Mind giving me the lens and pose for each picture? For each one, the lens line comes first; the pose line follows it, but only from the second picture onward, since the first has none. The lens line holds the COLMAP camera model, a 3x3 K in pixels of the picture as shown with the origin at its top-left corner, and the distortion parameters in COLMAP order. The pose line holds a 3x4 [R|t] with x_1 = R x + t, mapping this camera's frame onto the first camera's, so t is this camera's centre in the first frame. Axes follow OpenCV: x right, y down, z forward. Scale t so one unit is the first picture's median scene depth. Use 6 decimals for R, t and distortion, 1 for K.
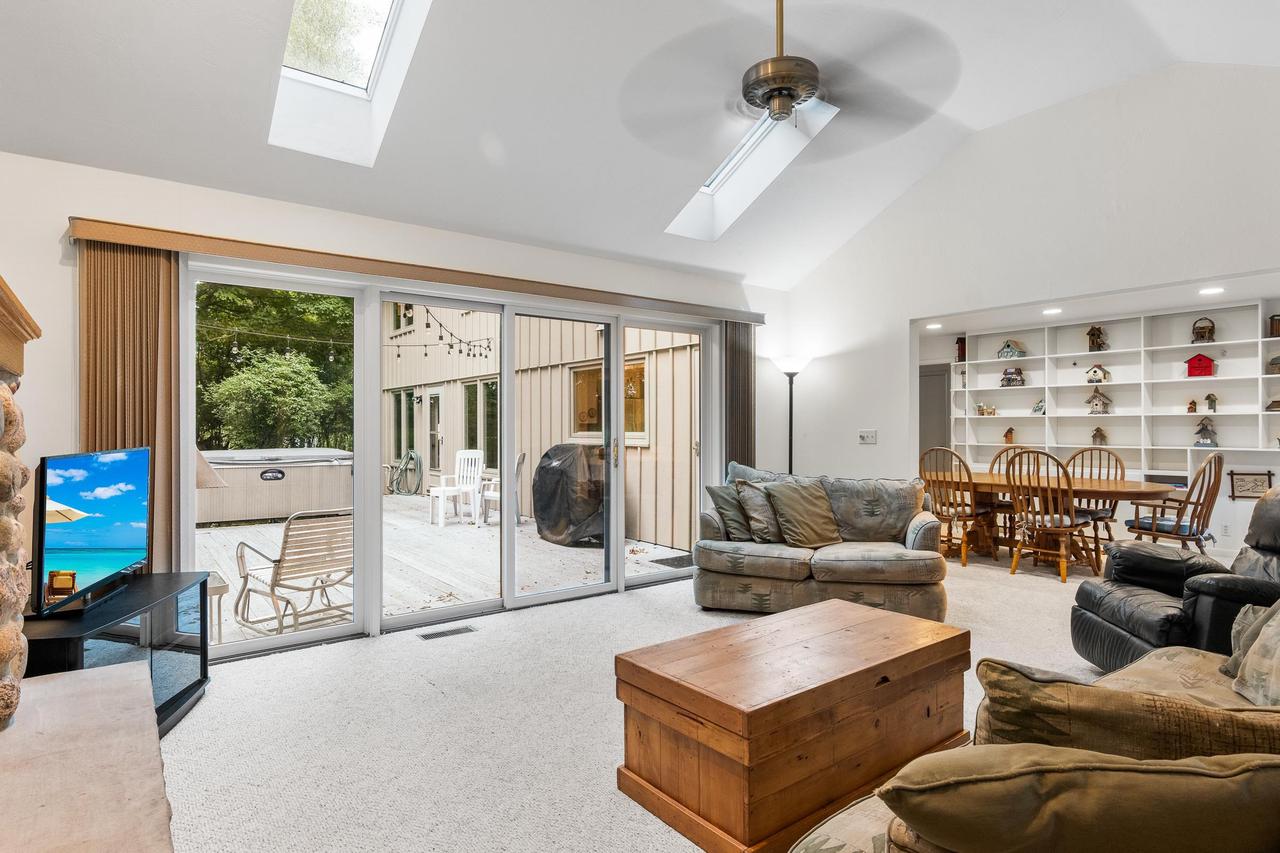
lens RADIAL K [[689.0, 0, 644.3], [0, 689.0, 427.3], [0, 0, 1]] dist [0.002687, 0.000558]
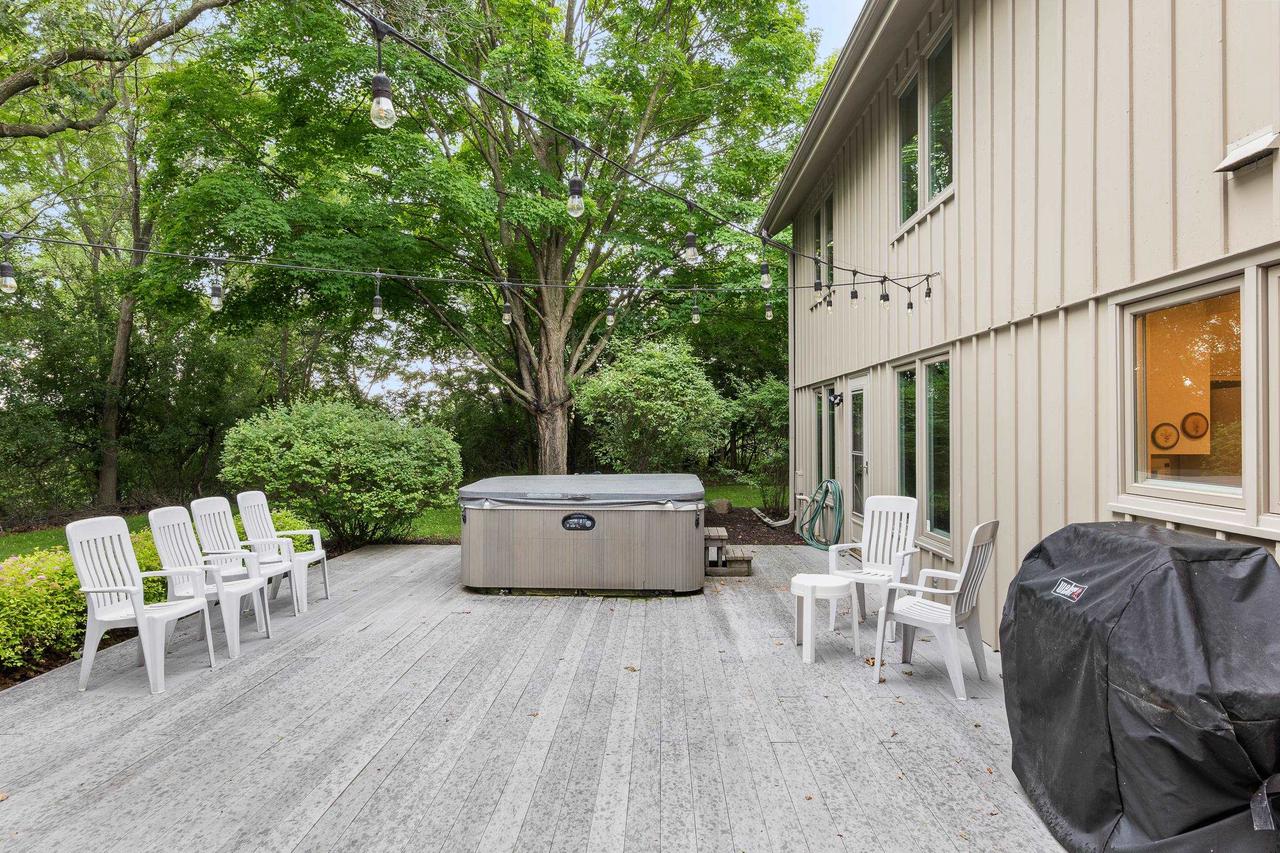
lens RADIAL K [[749.5, 0, 635.8], [0, 749.5, 431.0], [0, 0, 1]] dist [-0.006992, 0.000222]
pose [[0.774250, 0.001404, -0.632879, -0.114232], [0.000884, 0.999994, 0.003299, -0.041651], [0.632880, -0.003114, 0.774244, 1.072802]]
